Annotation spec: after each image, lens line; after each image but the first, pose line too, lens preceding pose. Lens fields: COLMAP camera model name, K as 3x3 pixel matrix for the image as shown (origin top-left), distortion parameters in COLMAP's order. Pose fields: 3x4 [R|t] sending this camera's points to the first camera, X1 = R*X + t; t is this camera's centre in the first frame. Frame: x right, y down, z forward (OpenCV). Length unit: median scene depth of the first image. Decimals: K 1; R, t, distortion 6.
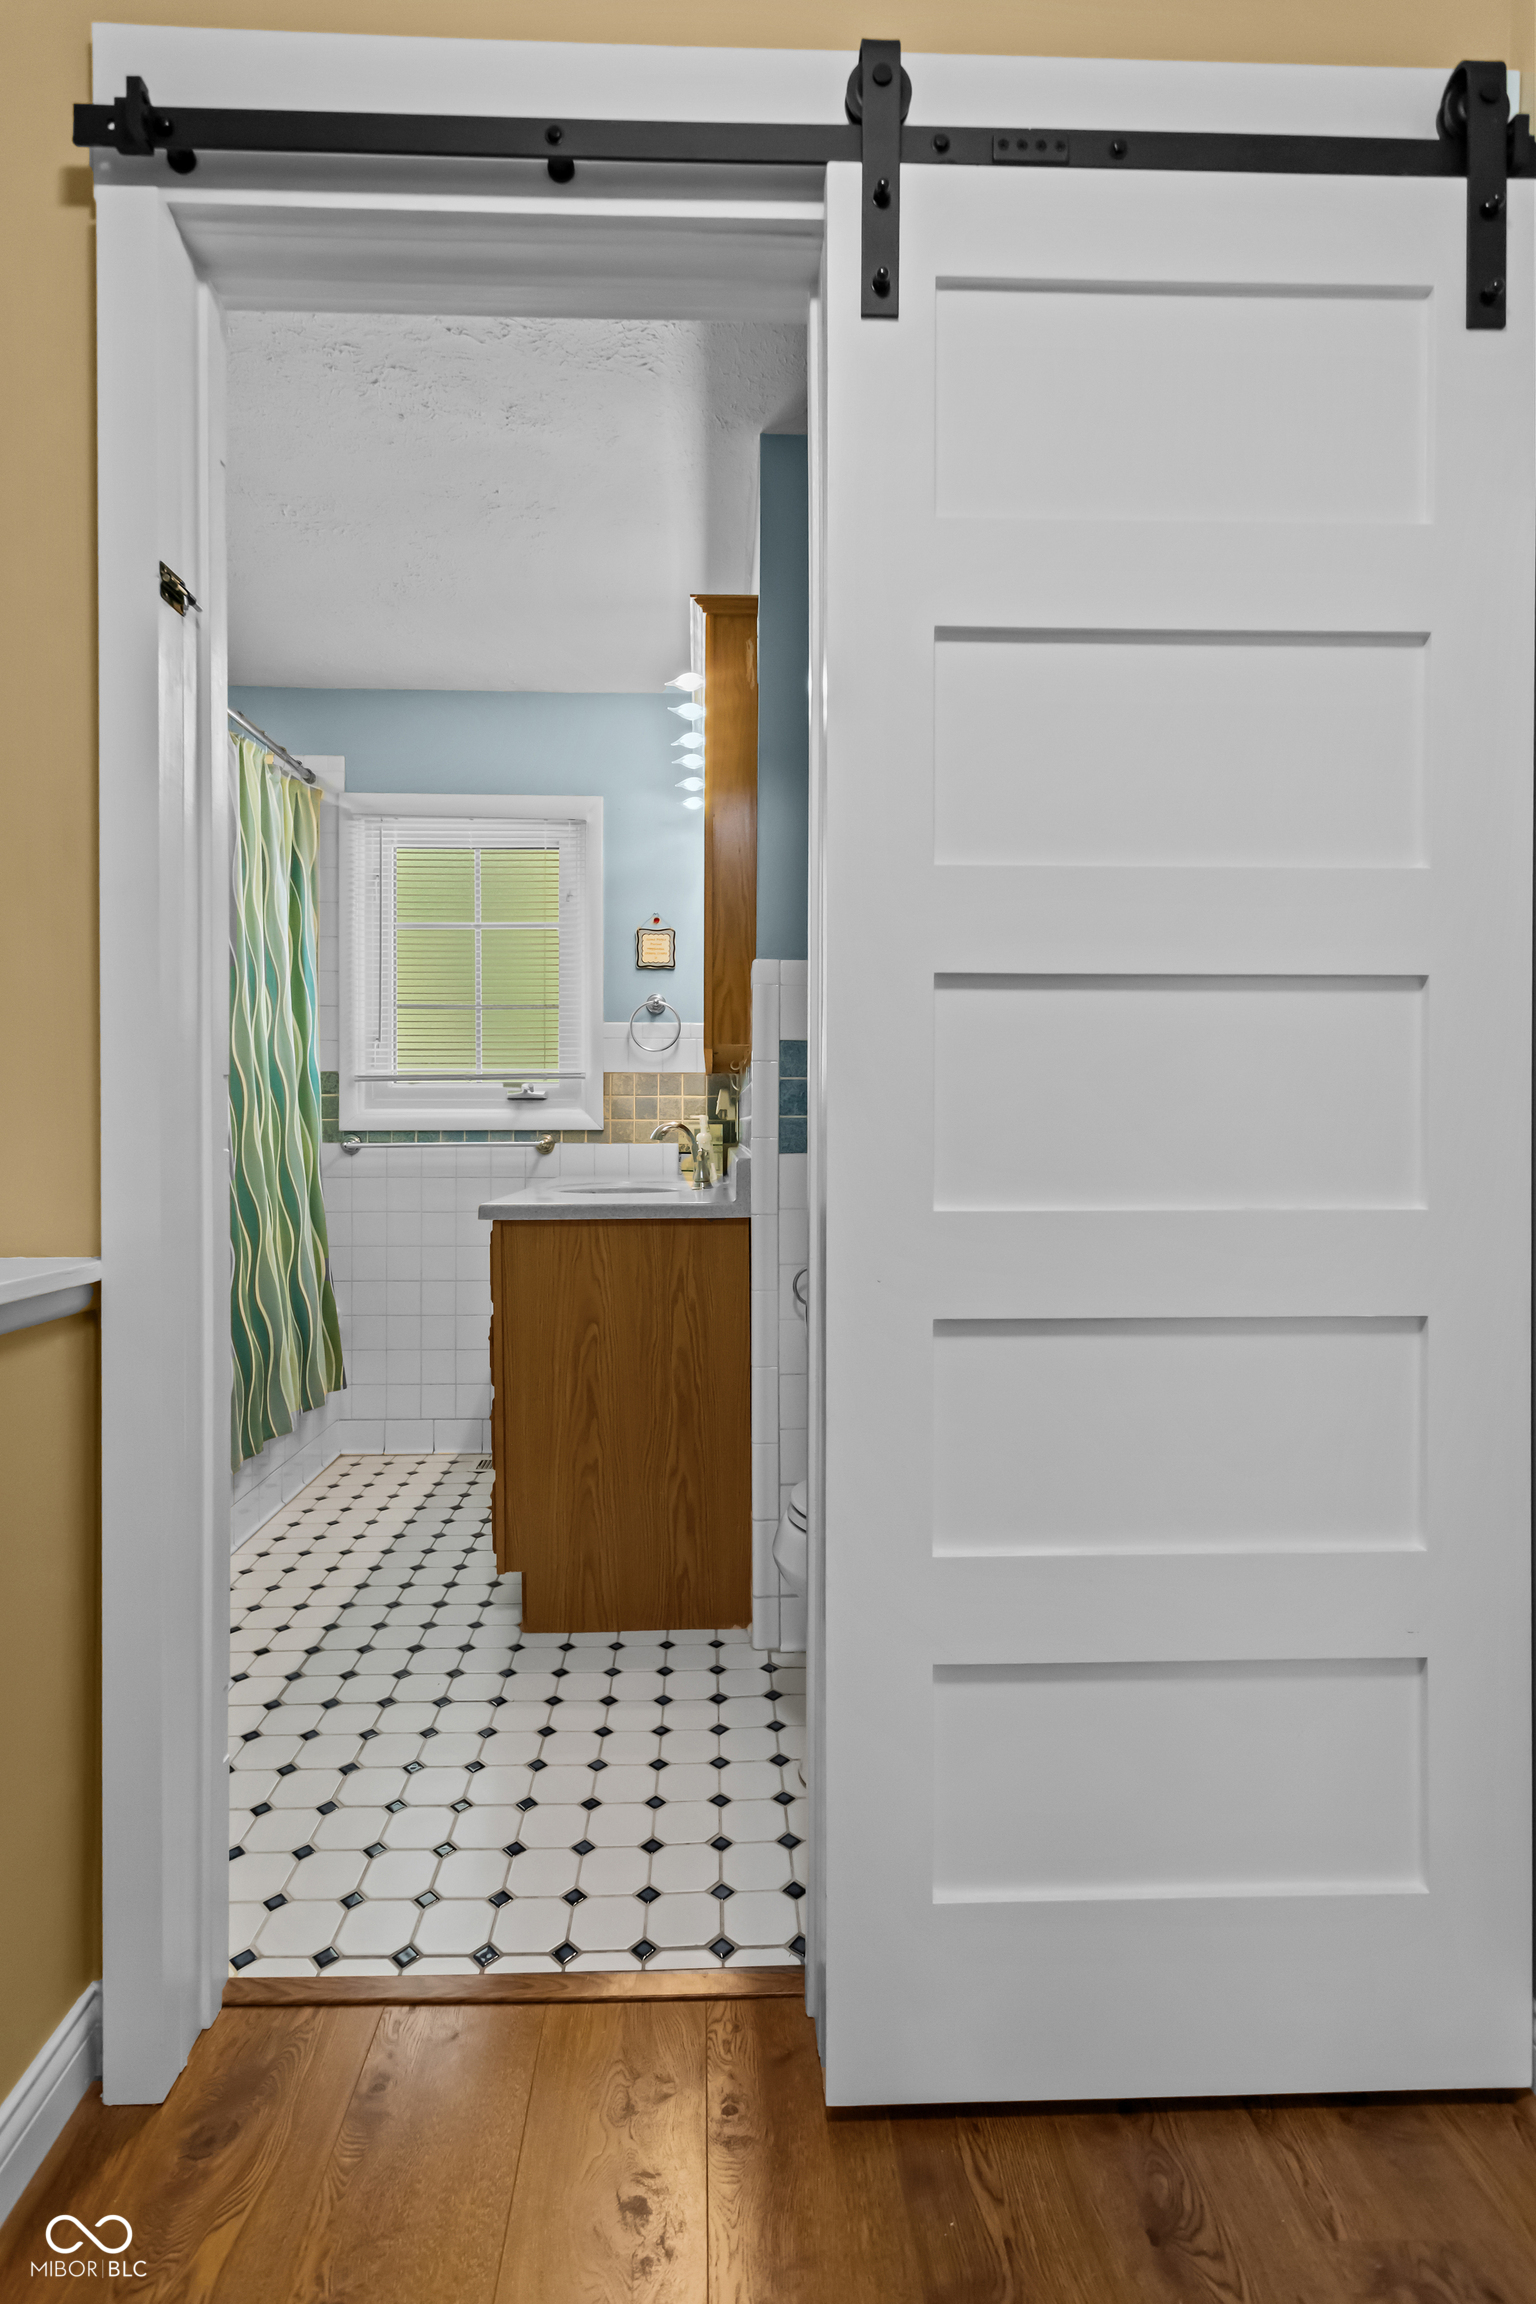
lens RADIAL K [[1100.2, 0, 749.7], [0, 1100.2, 1121.1], [0, 0, 1]] dist [-0.024921, 0.006517]
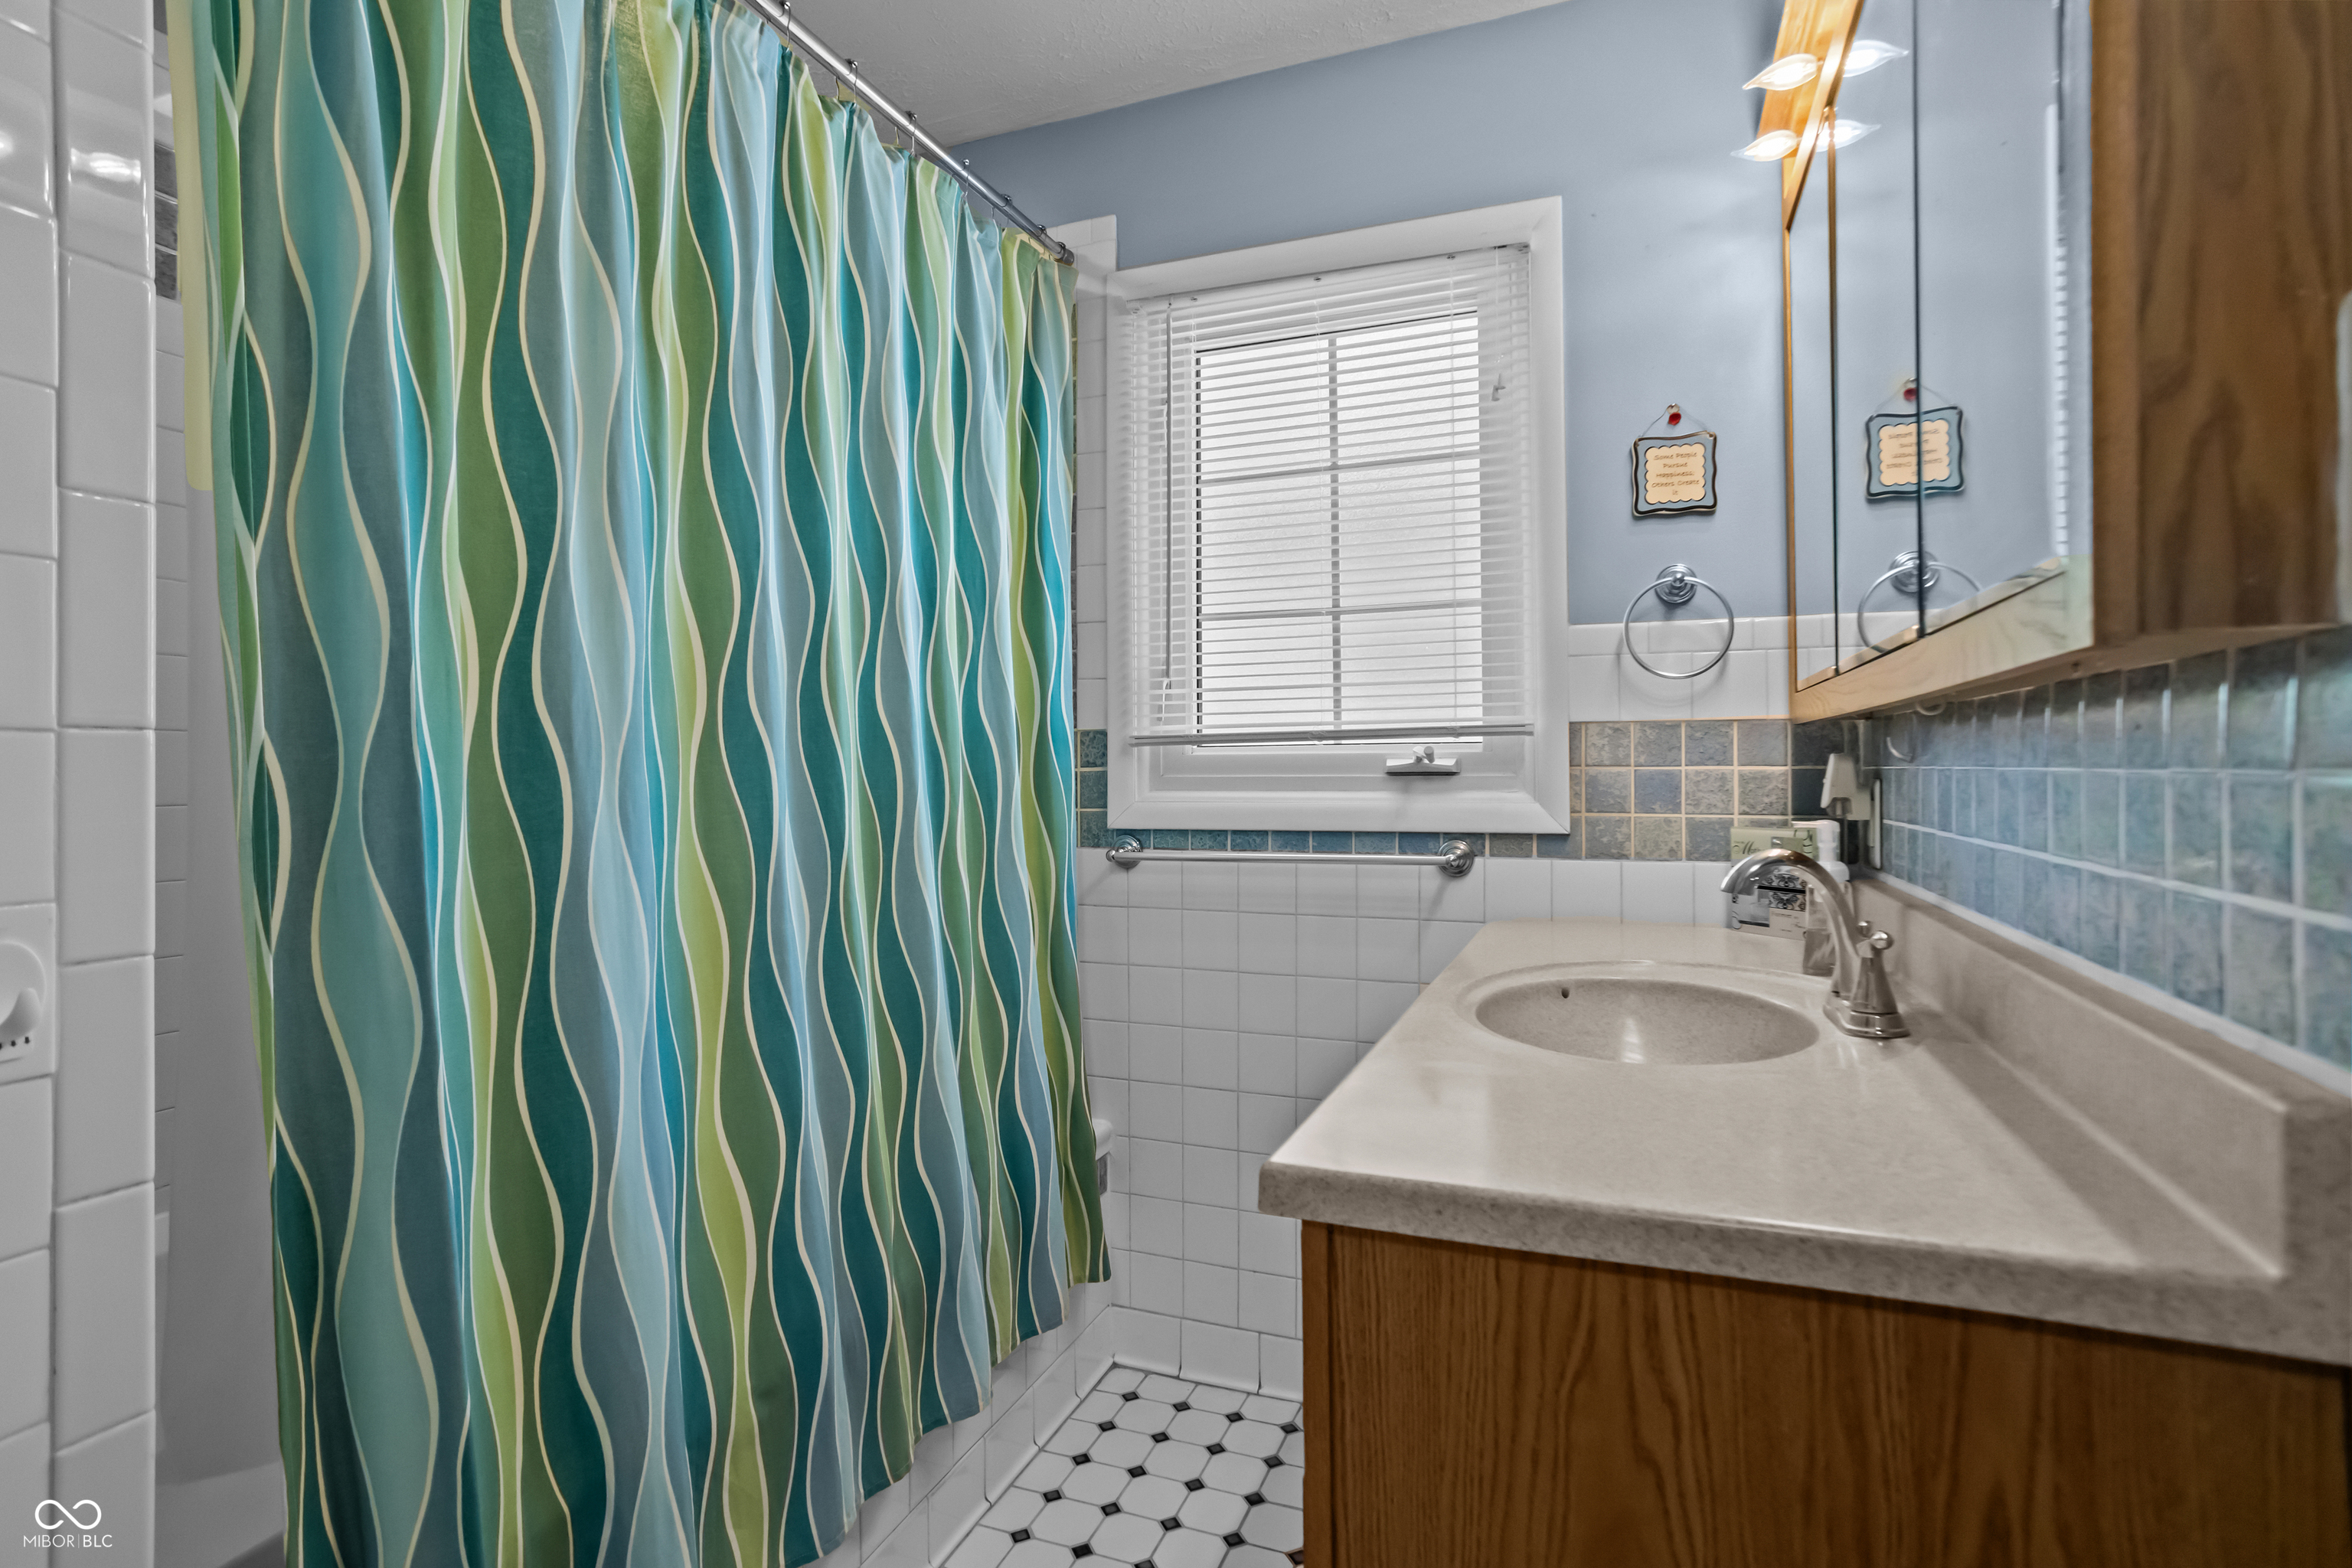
lens RADIAL K [[1123.1, 0, 1176.2], [0, 1123.1, 758.0], [0, 0, 1]] dist [-0.024921, 0.006517]
pose [[0.912281, -0.008172, -0.409483, -0.086833], [0.006953, 0.999966, -0.004467, -0.026699], [0.409506, 0.001228, 0.912307, 0.448130]]
